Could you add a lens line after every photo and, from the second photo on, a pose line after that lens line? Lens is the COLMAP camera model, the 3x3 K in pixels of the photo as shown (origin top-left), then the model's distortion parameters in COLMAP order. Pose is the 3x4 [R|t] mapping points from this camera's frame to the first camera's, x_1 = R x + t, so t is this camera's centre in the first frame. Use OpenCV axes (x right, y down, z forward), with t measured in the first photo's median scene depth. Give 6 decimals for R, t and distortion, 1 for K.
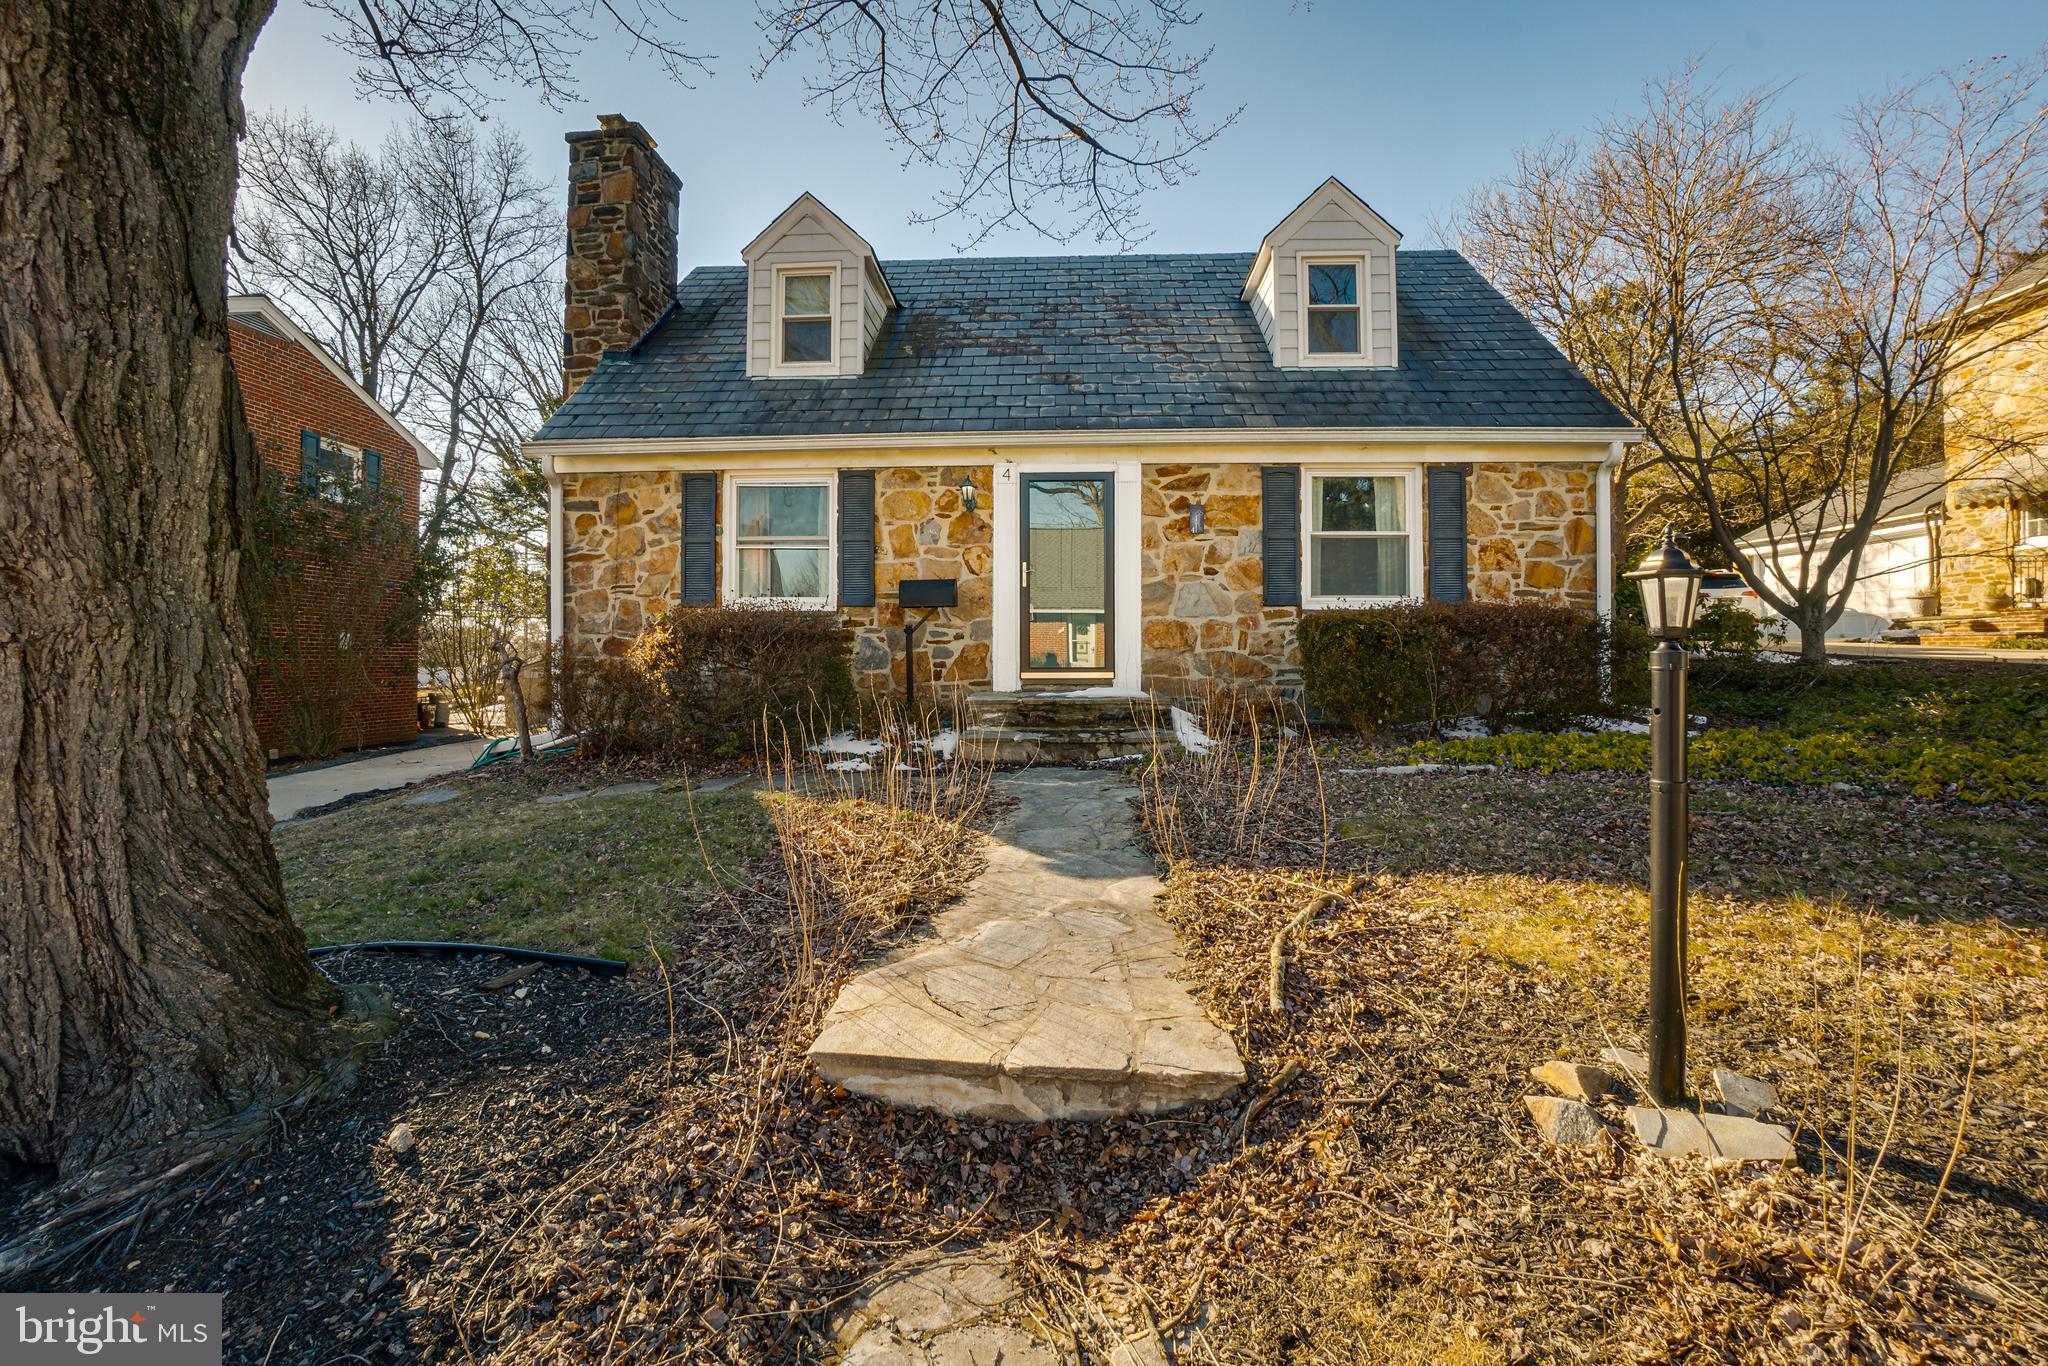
lens RADIAL K [[883.5, 0, 1025.2], [0, 883.5, 653.4], [0, 0, 1]] dist [-0.065718, 0.019831]
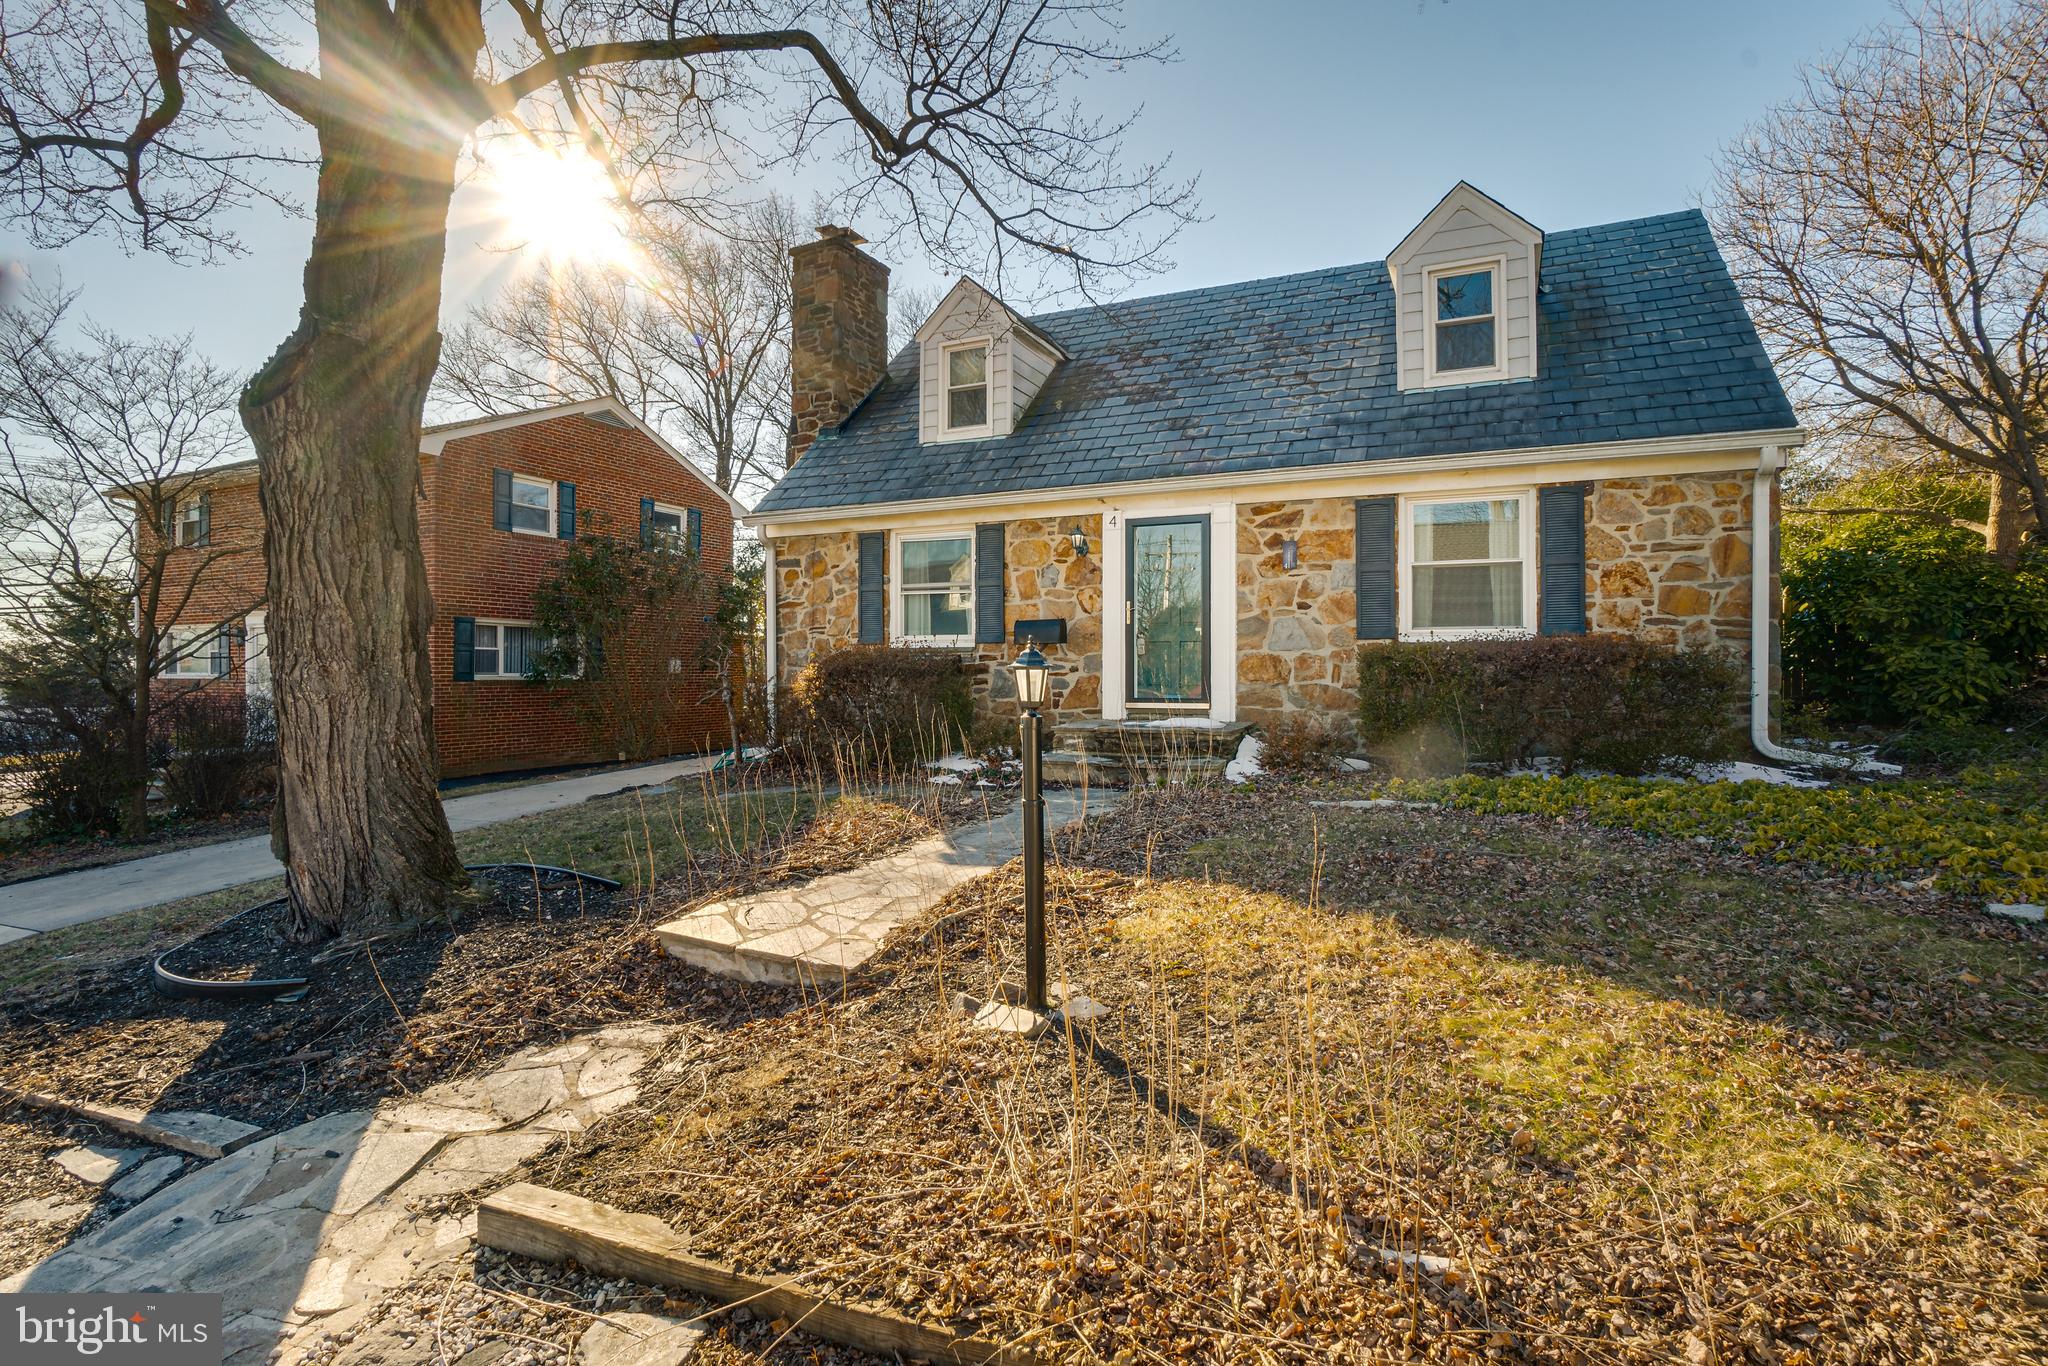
lens RADIAL K [[929.1, 0, 1011.5], [0, 929.1, 678.7], [0, 0, 1]] dist [-0.049342, 0.014361]
pose [[0.931434, 0.002867, -0.363900, 0.282893], [0.000297, 0.999963, 0.008638, -0.017740], [0.363911, -0.008154, 0.931398, -0.121794]]
